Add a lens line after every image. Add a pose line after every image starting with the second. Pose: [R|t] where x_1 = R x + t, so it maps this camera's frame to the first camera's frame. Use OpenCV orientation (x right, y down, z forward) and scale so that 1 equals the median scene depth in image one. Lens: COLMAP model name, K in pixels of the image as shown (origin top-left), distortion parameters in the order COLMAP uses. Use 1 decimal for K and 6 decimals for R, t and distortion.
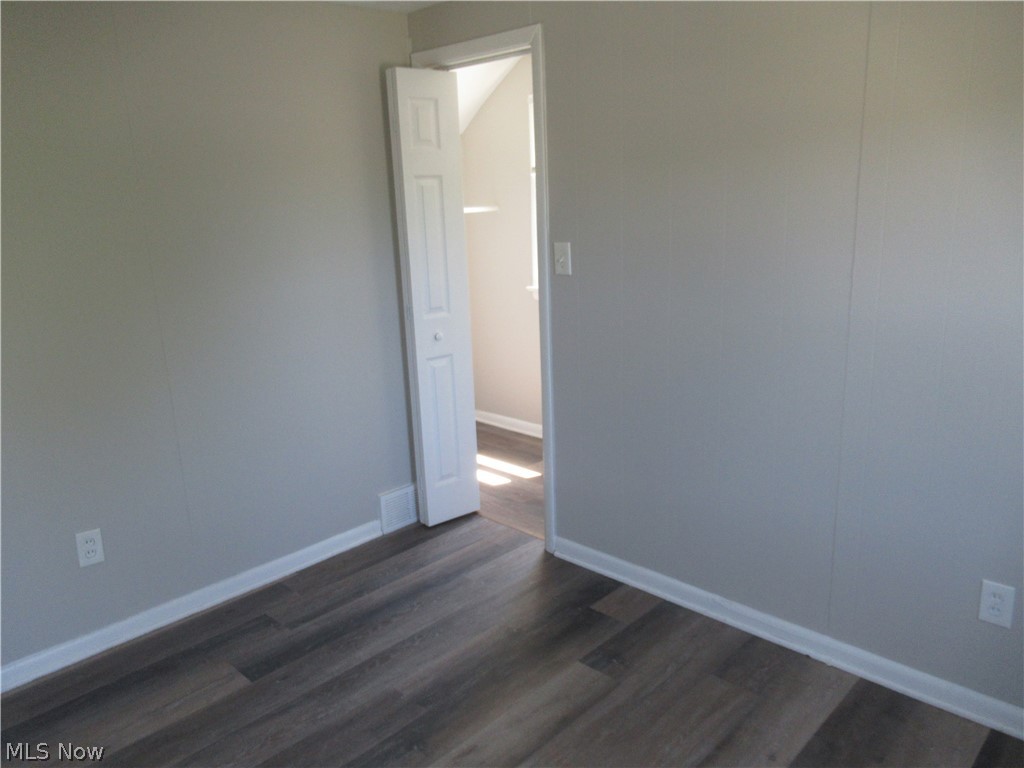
lens RADIAL K [[762.9, 0, 512.0], [0, 762.9, 384.0], [0, 0, 1]] dist [-0.000937, -0.003960]
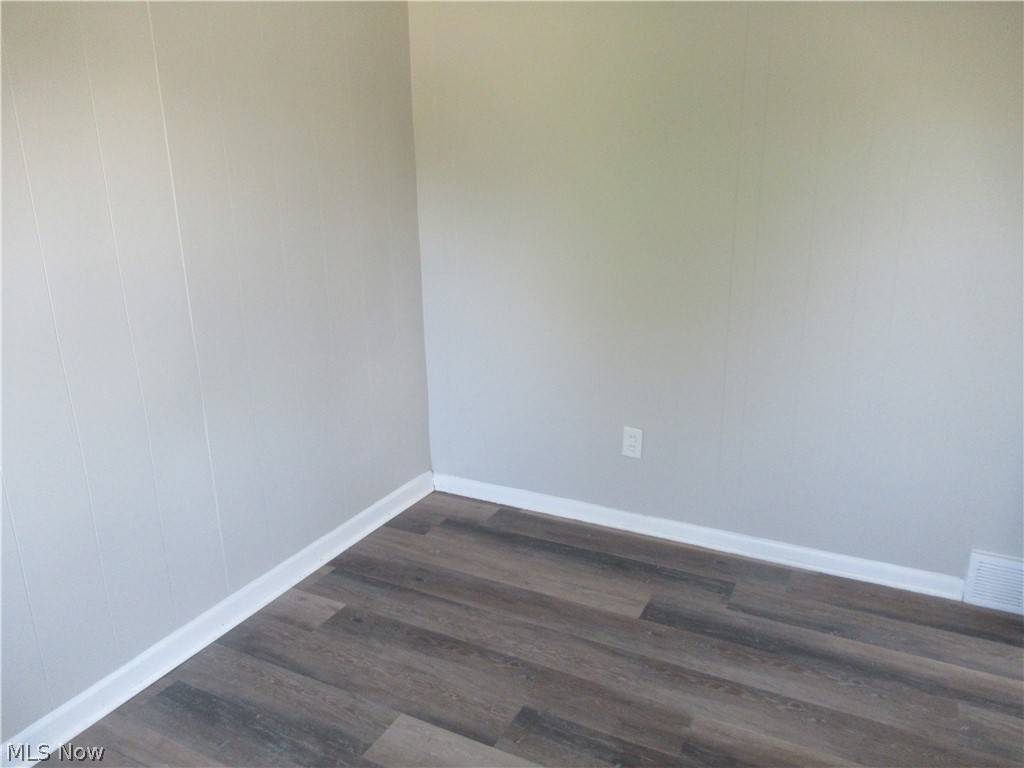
lens RADIAL K [[762.9, 0, 512.0], [0, 762.9, 384.0], [0, 0, 1]] dist [-0.000937, -0.003960]
pose [[0.289297, 0.308908, -0.906026, 0.415356], [-0.225659, 0.941831, 0.249062, -0.116403], [0.930261, 0.132400, 0.342177, 0.417493]]
